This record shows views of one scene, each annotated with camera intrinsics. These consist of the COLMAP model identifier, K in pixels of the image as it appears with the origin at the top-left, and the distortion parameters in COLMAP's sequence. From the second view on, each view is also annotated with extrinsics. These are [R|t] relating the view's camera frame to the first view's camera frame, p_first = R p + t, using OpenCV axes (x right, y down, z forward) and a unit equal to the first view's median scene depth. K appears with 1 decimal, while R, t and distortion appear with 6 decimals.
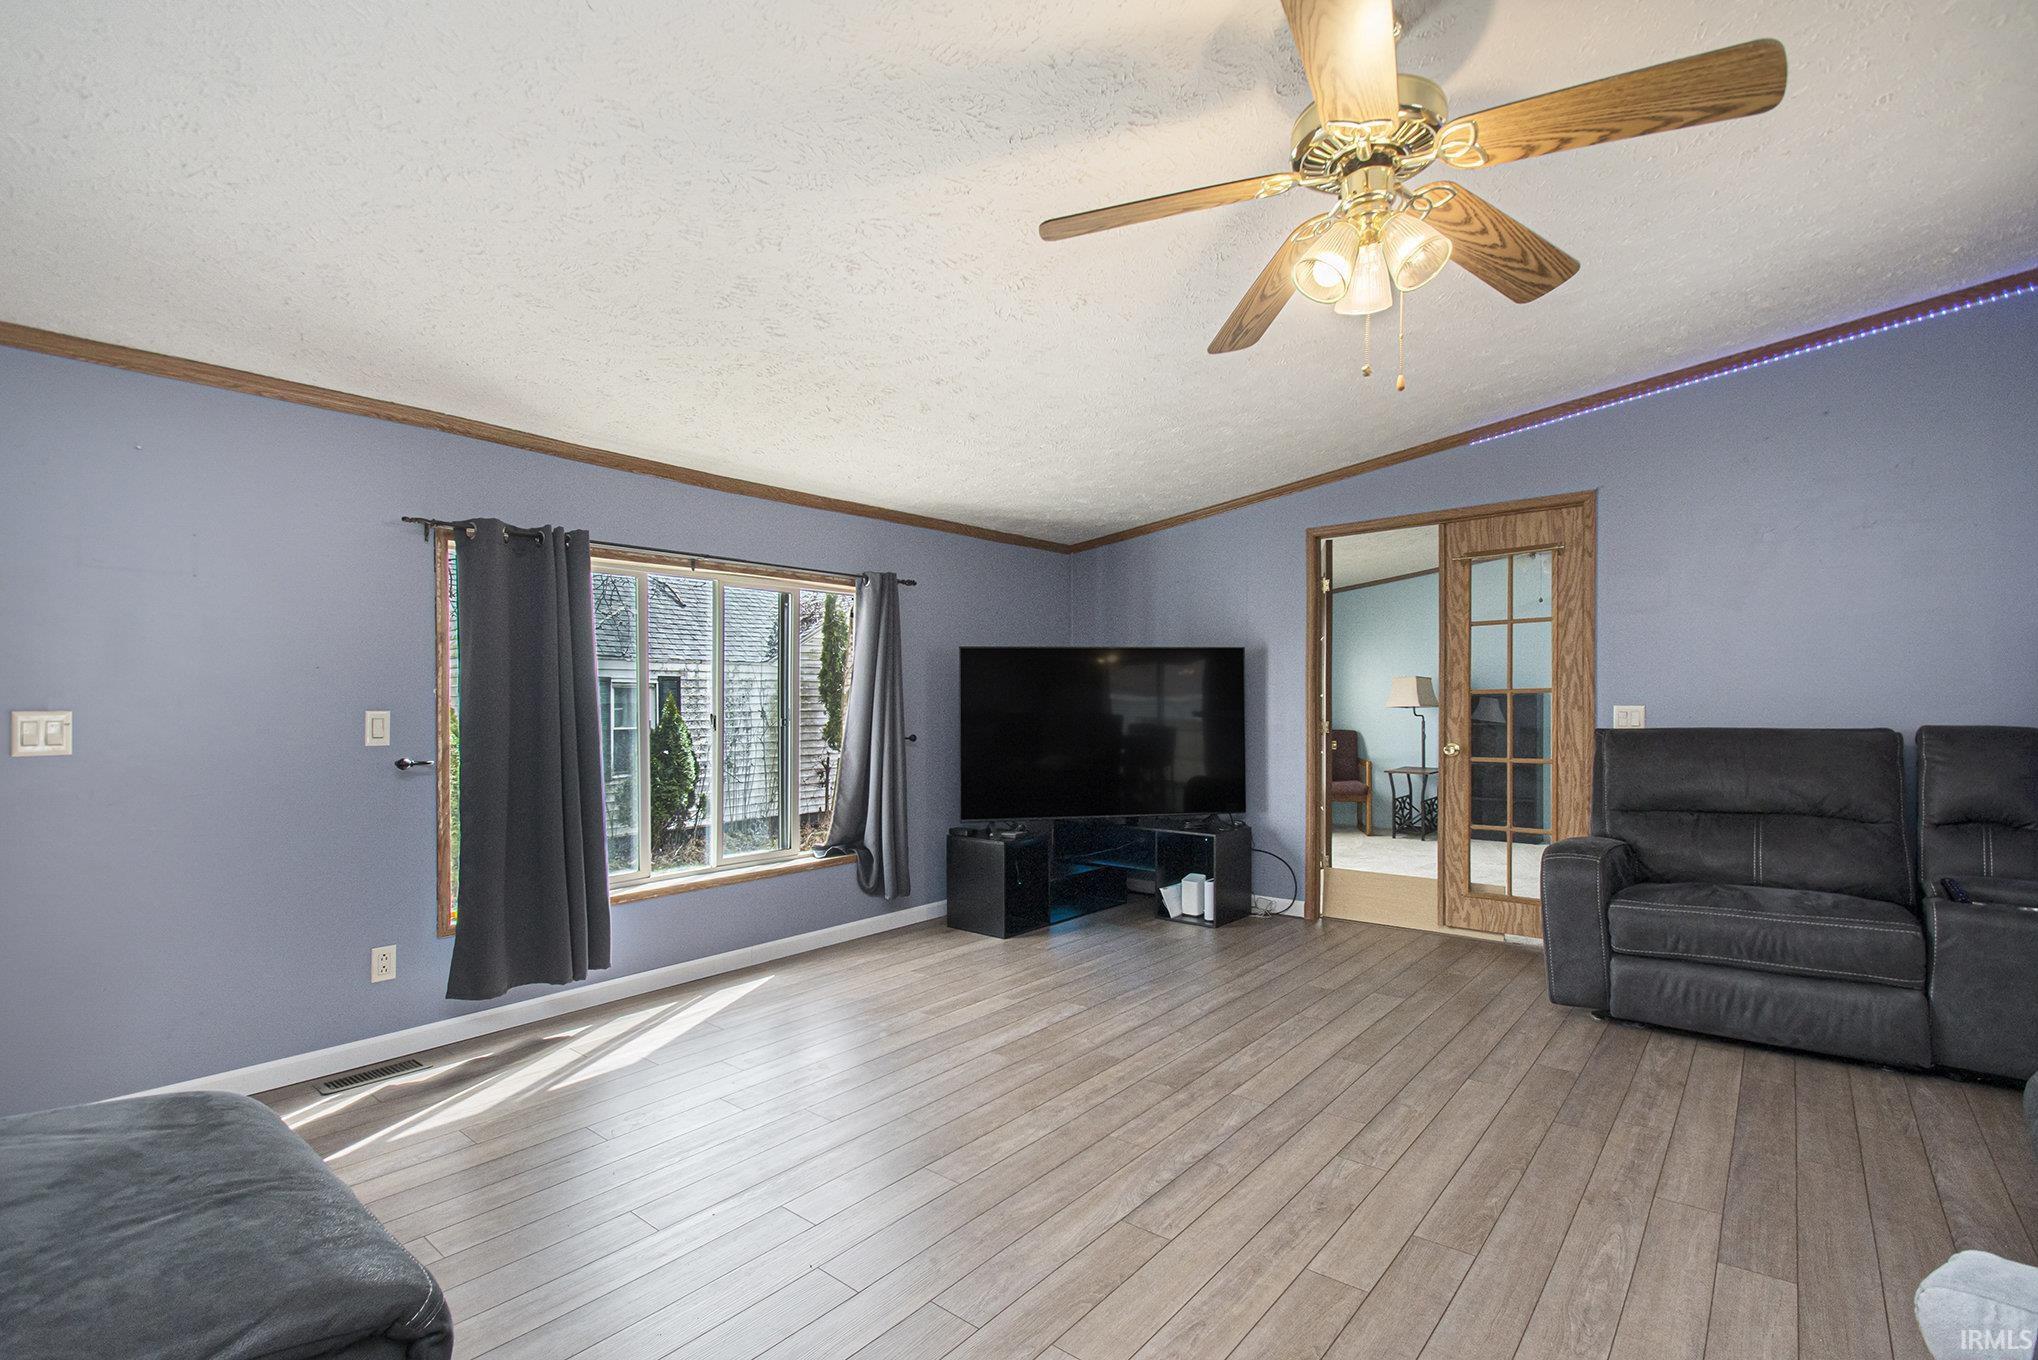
lens RADIAL K [[920.0, 0, 1033.9], [0, 920.0, 697.0], [0, 0, 1]] dist [0.003973, -0.007626]
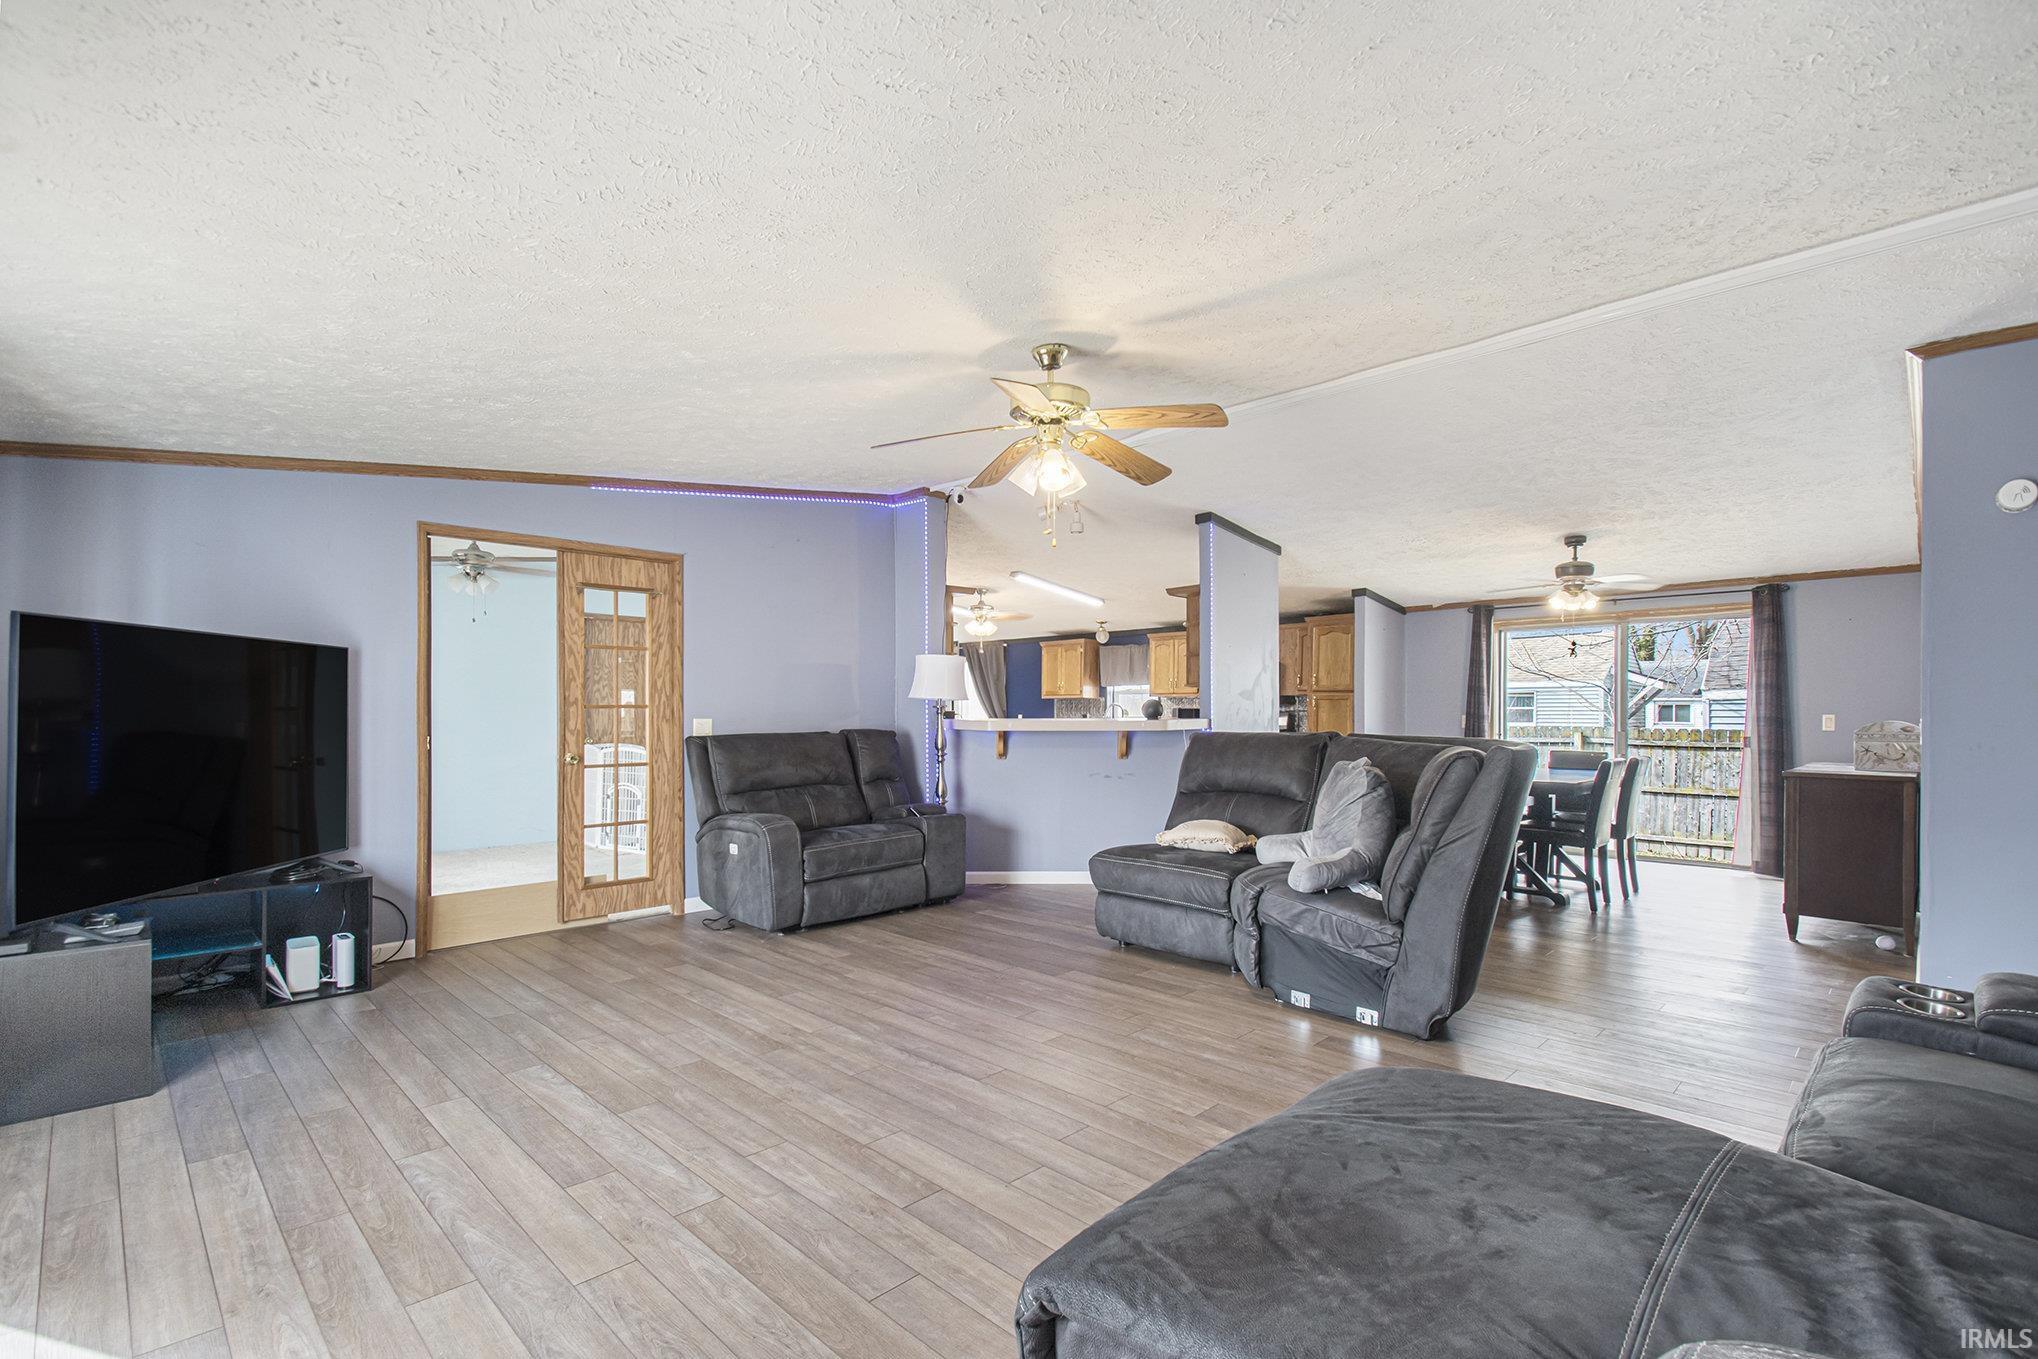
lens RADIAL K [[920.0, 0, 1026.6], [0, 920.0, 694.4], [0, 0, 1]] dist [0.003973, -0.007626]
pose [[0.089326, 0.030732, 0.995528, -0.830444], [-0.007089, 0.999518, -0.030219, 0.013481], [-0.995977, -0.004358, 0.089501, 0.505800]]
